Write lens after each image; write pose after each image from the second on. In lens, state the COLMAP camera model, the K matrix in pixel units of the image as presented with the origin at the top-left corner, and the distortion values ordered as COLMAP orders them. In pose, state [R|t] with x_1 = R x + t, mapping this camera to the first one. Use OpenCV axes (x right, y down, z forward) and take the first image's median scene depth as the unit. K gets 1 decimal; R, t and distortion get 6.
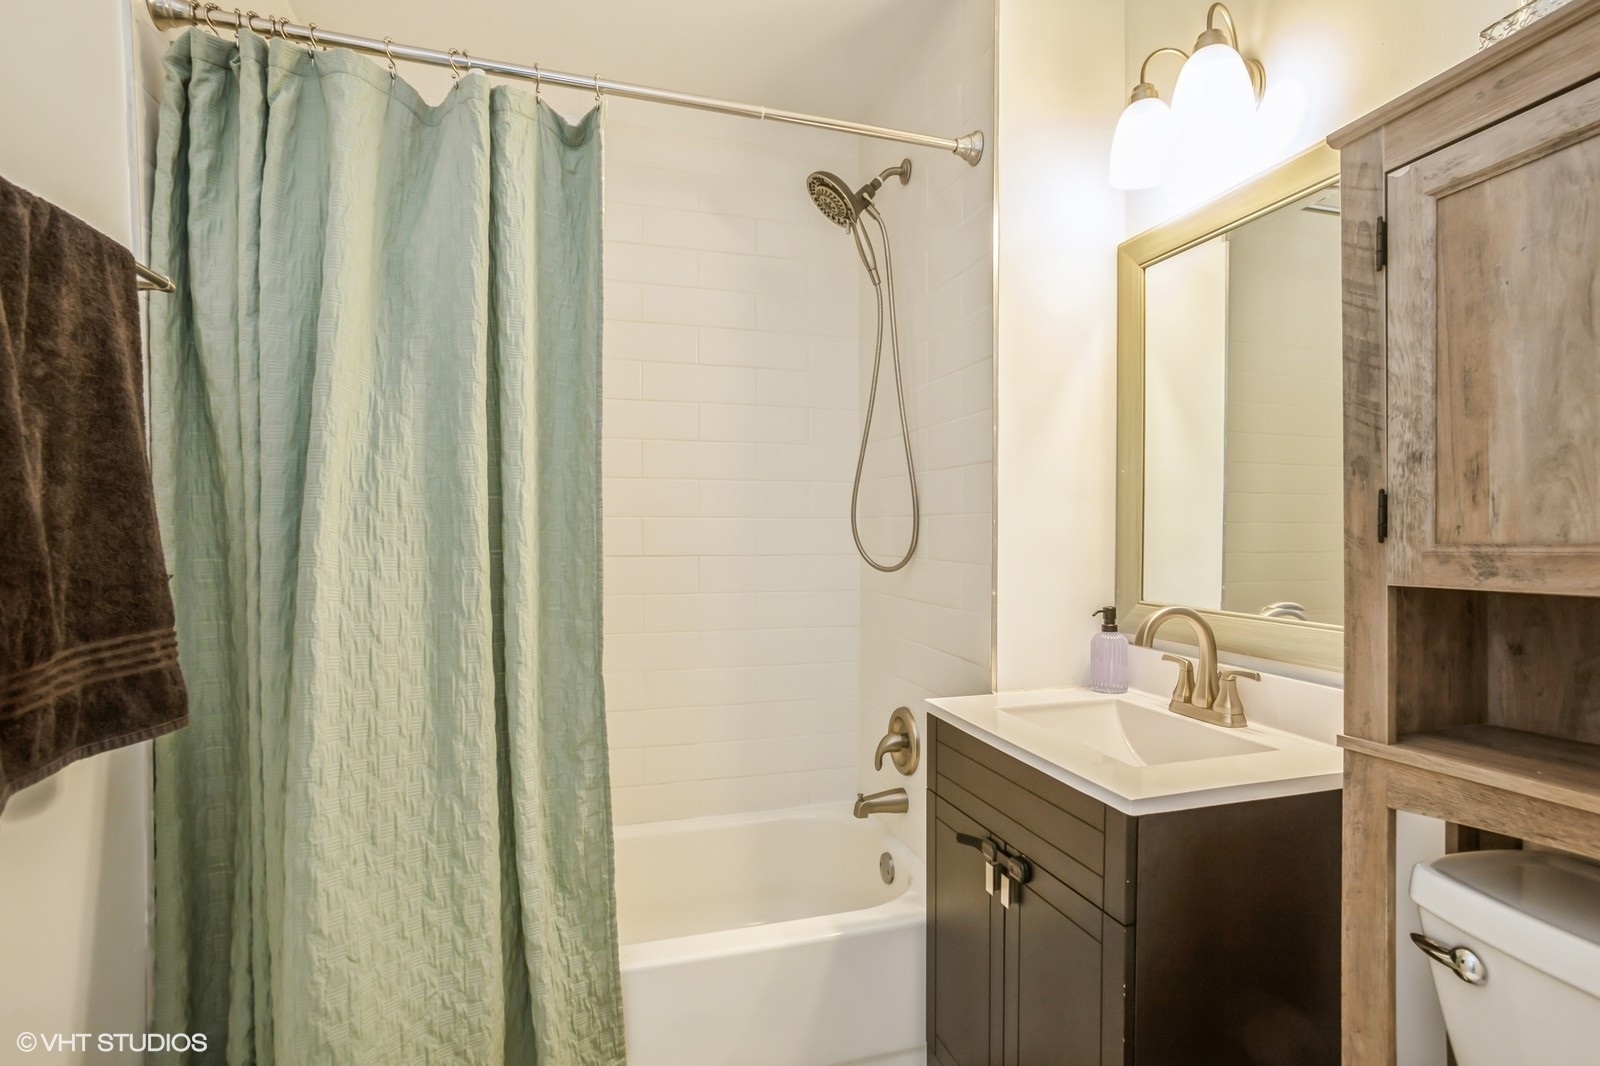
lens RADIAL K [[795.3, 0, 800.0], [0, 795.3, 533.0], [0, 0, 1]] dist [-0.057253, 0.038880]
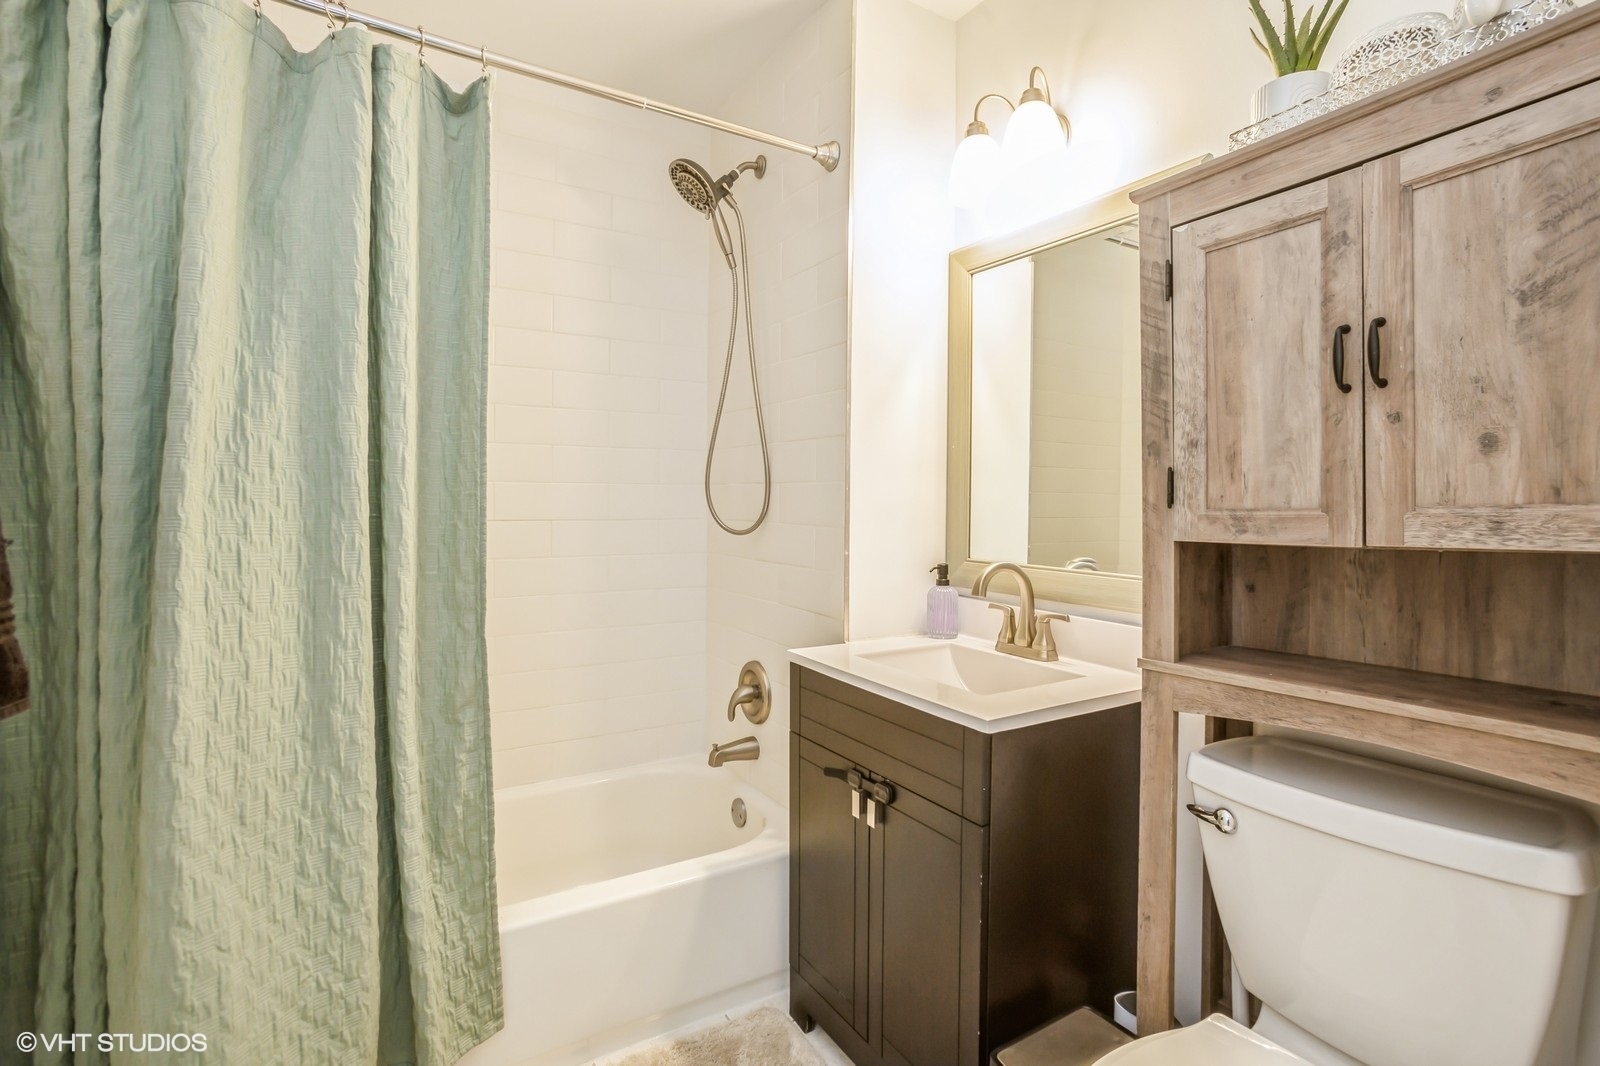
lens RADIAL K [[769.6, 0, 808.9], [0, 769.6, 489.5], [0, 0, 1]] dist [-0.053738, 0.033665]
pose [[0.968228, 0.009153, 0.249901, -0.106281], [-0.005755, 0.999881, -0.014325, 0.001920], [-0.250002, 0.012432, 0.968165, -0.056398]]
